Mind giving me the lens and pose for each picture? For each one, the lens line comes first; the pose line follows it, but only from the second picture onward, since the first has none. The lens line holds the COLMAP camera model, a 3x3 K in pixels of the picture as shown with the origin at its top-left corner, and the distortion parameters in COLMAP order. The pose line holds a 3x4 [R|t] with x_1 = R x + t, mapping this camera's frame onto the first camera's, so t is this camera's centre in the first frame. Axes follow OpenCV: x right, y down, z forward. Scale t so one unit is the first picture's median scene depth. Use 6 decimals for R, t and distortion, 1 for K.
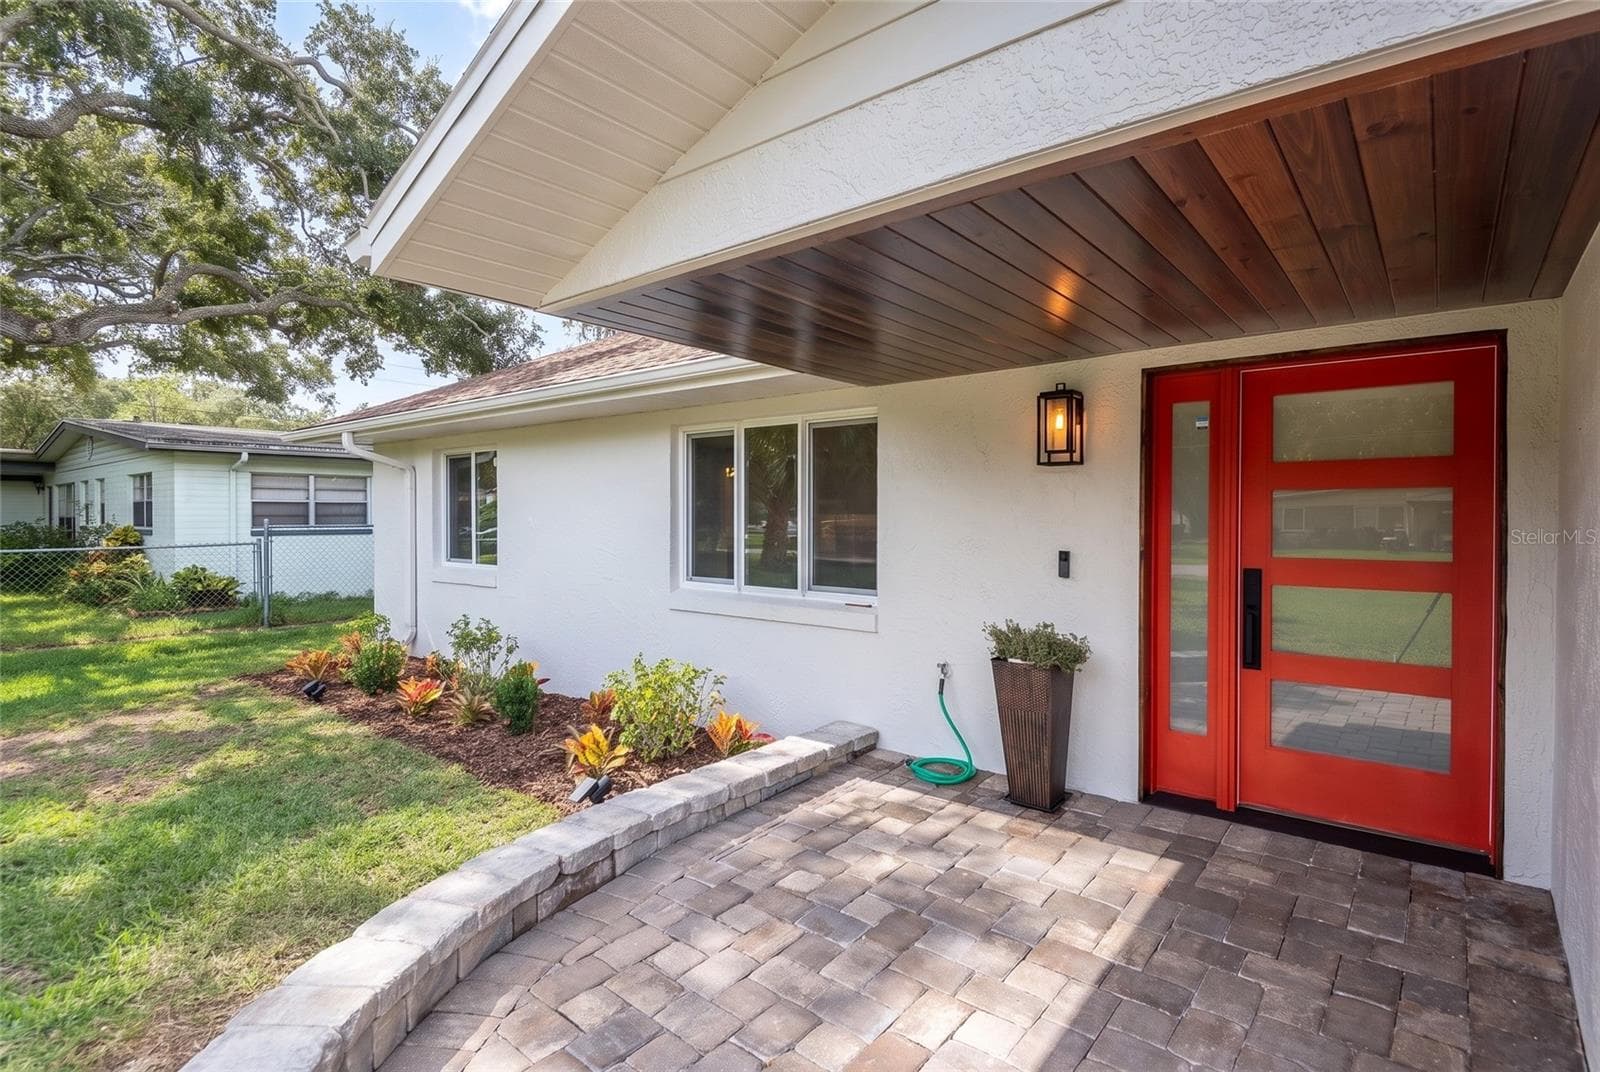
lens RADIAL K [[789.0, 0, 801.8], [0, 789.0, 532.9], [0, 0, 1]] dist [0.001026, -0.011515]
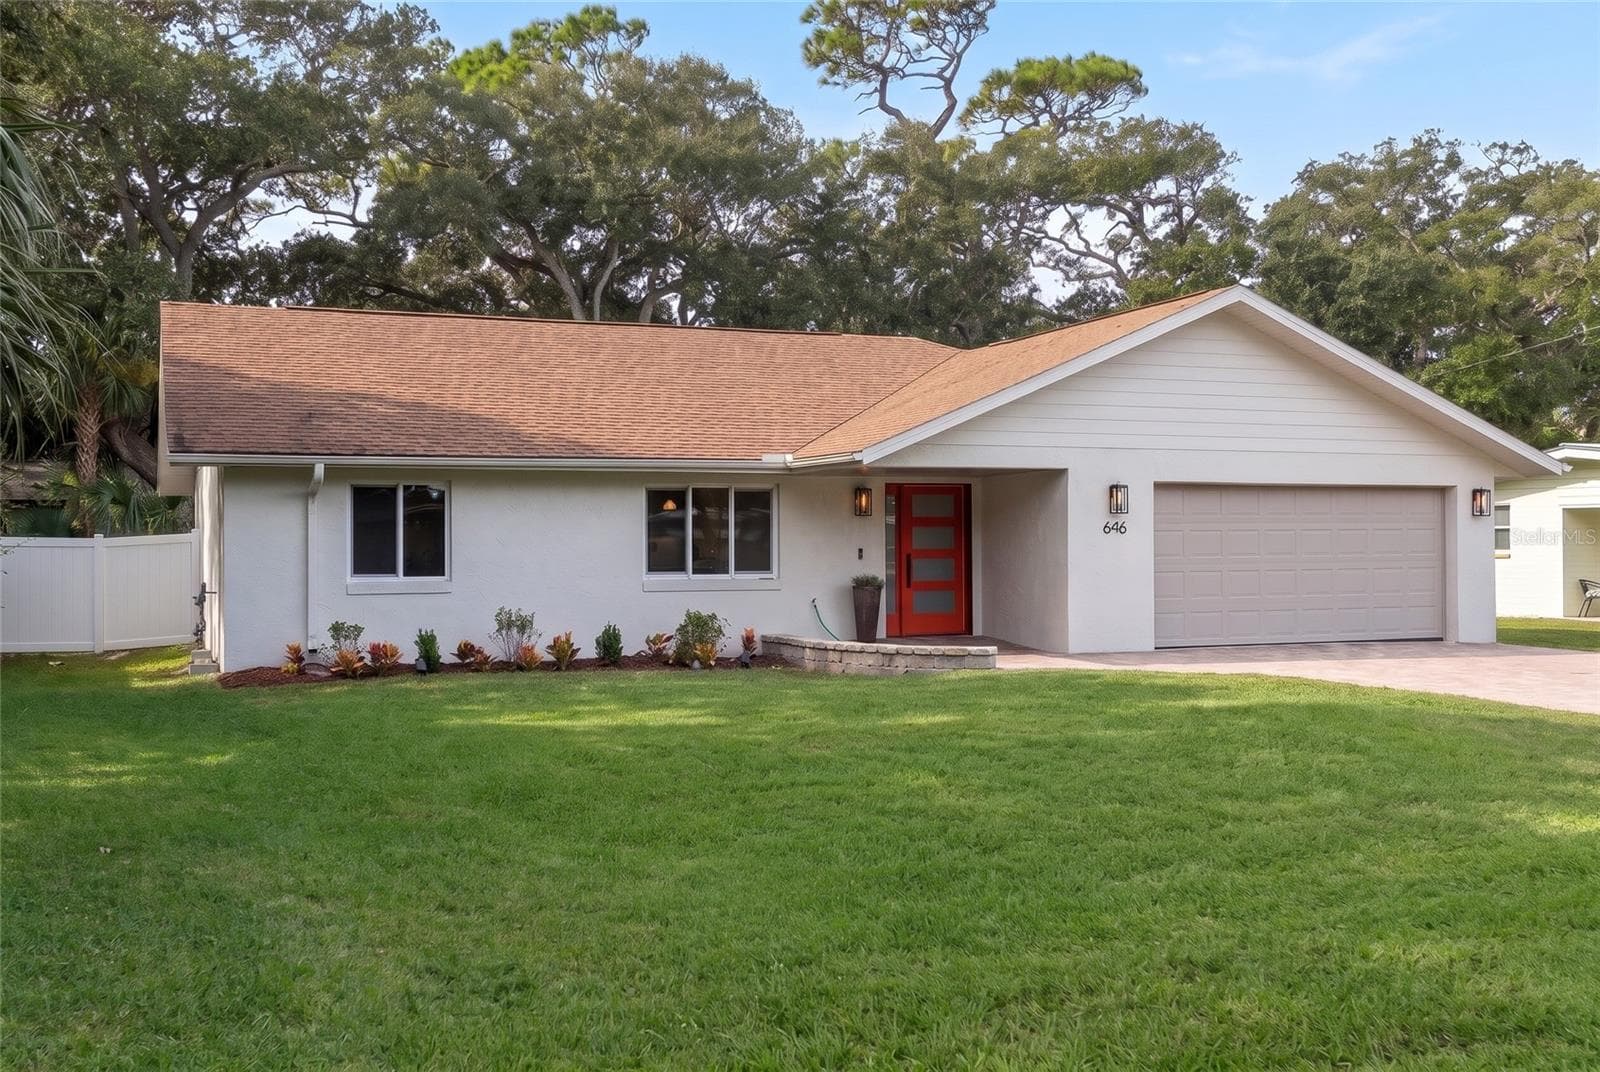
lens RADIAL K [[1745.8, 0, 799.7], [0, 1745.8, 537.7], [0, 0, 1]] dist [-0.003065, -0.007614]
pose [[0.463209, 0.011715, 0.886172, -4.985746], [0.030628, 0.999104, -0.029218, 0.153305], [-0.885720, 0.040676, 0.462435, -1.530004]]
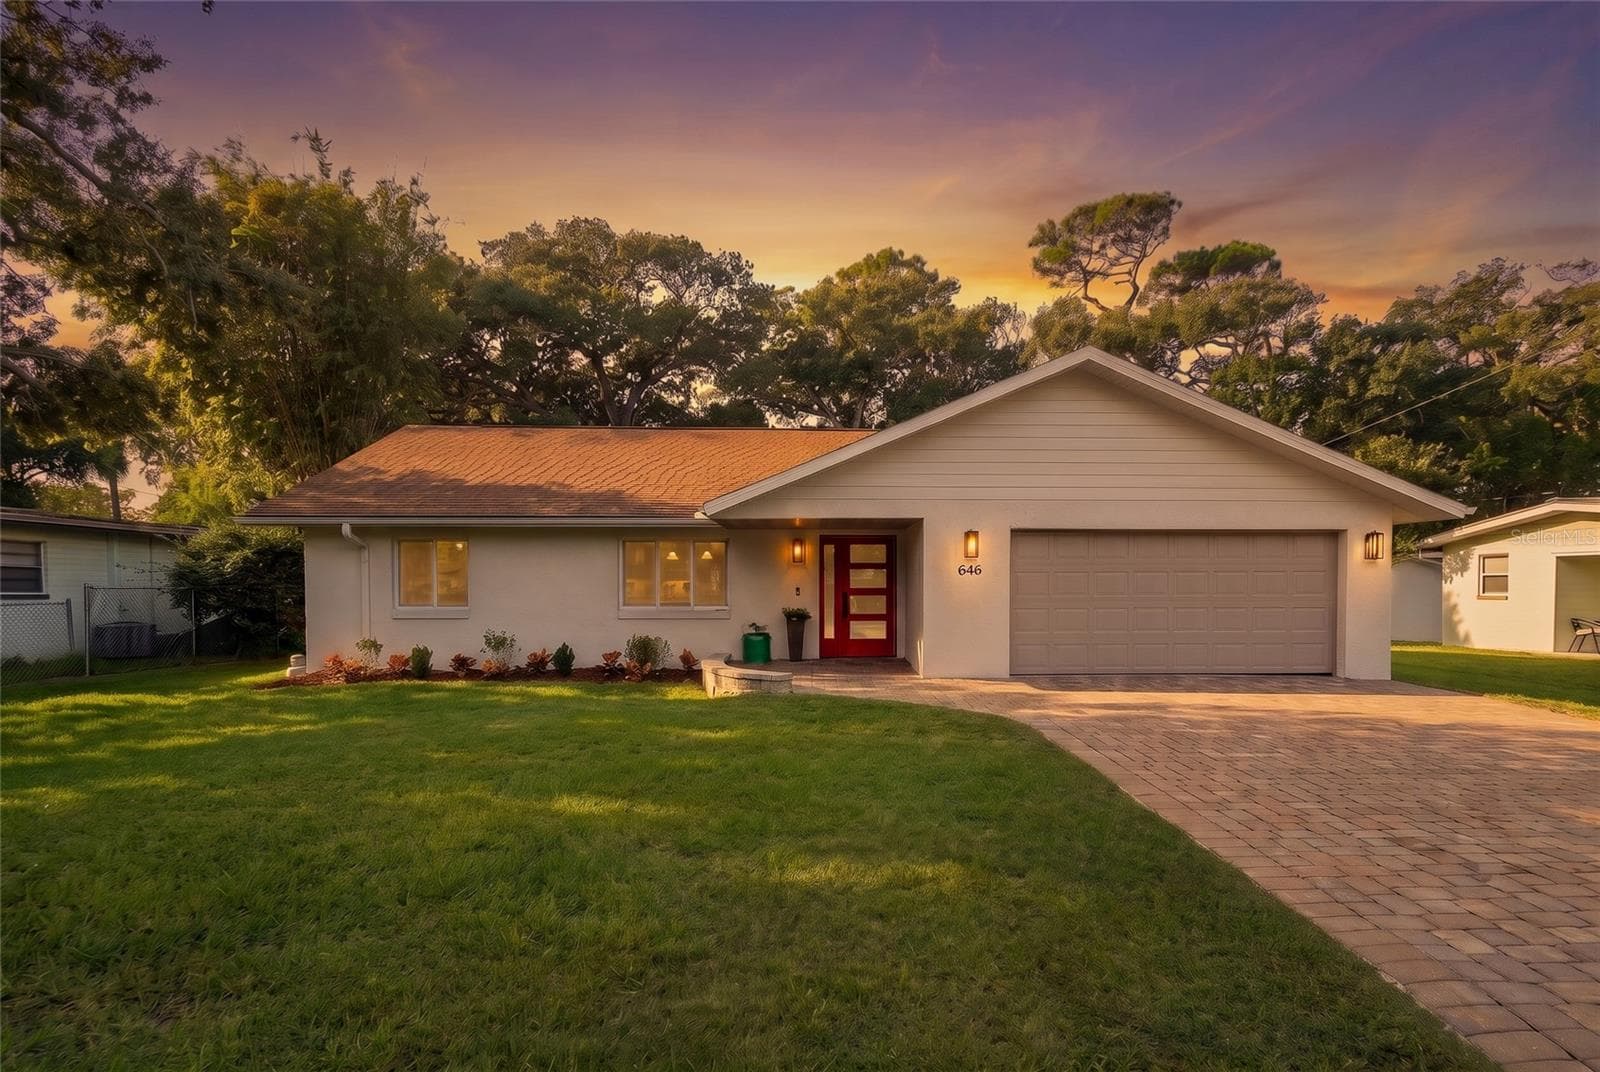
lens RADIAL K [[924.9, 0, 844.6], [0, 924.9, 607.2], [0, 0, 1]] dist [0.033186, -0.023796]
pose [[0.738895, -0.003403, 0.673812, -2.183830], [0.016997, 0.999763, -0.013589, 0.165541], [-0.673606, 0.021493, 0.738778, -2.038923]]
